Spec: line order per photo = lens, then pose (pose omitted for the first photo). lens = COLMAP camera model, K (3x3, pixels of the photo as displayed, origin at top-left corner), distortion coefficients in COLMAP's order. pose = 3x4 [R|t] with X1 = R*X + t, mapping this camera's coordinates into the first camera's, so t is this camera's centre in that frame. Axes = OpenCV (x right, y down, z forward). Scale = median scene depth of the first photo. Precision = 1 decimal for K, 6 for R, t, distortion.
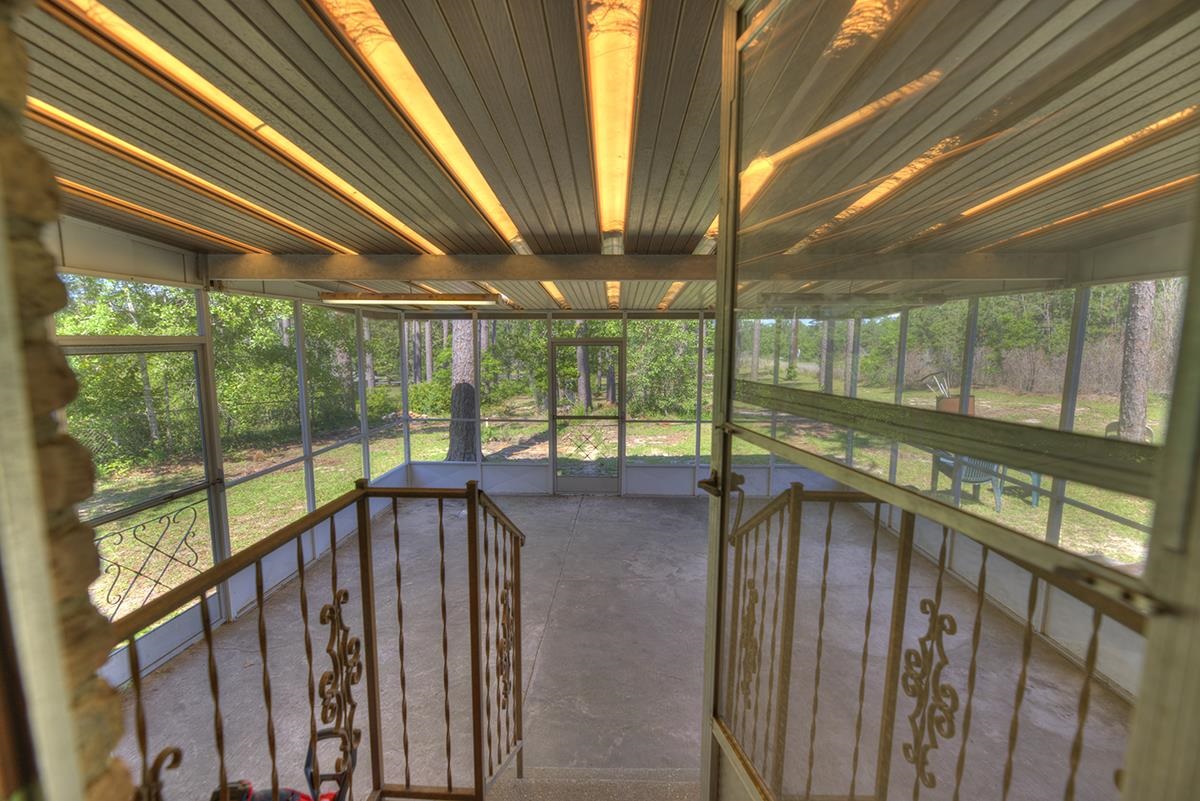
lens RADIAL K [[480.9, 0, 607.0], [0, 480.9, 399.1], [0, 0, 1]] dist [0.001087, -0.005679]
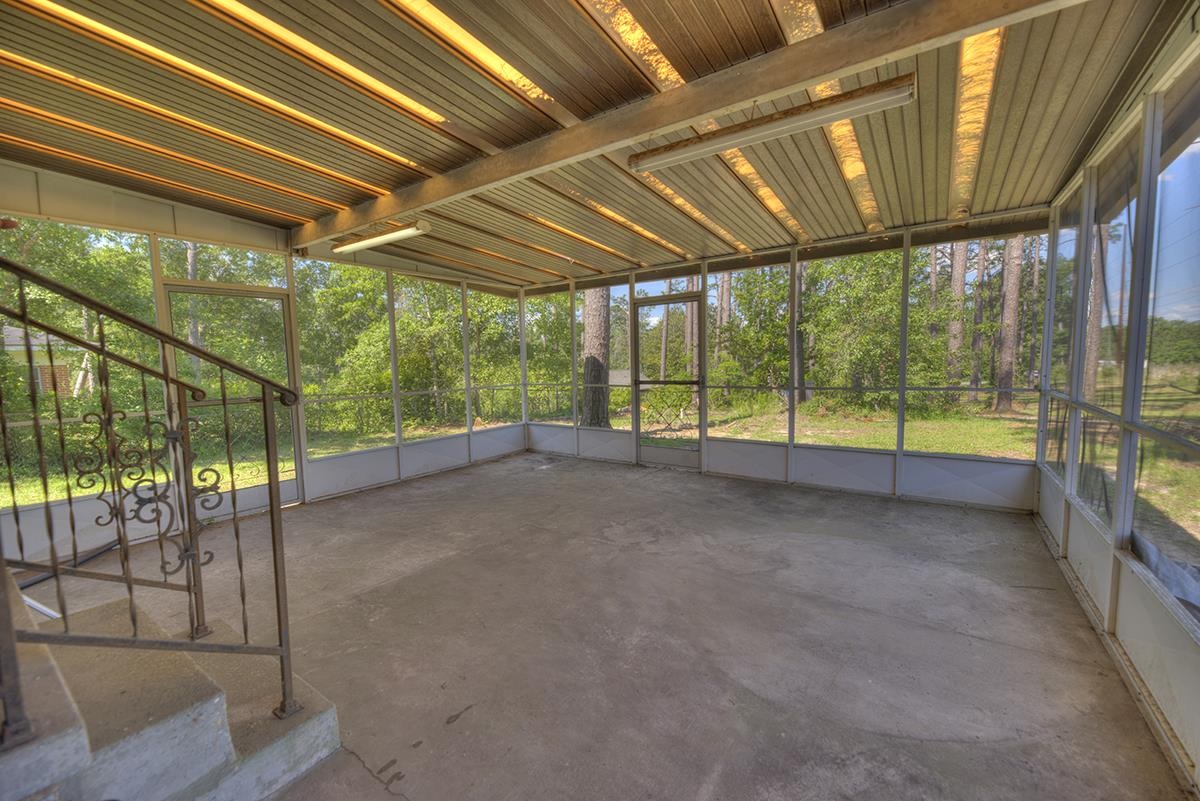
lens RADIAL K [[466.3, 0, 600.0], [0, 466.3, 400.5], [0, 0, 1]] dist [0.000670, -0.004699]
pose [[0.824995, 0.021610, -0.564727, 0.449937], [-0.039093, 0.999057, -0.018881, 0.122030], [0.563786, 0.037654, 0.825062, 0.263180]]
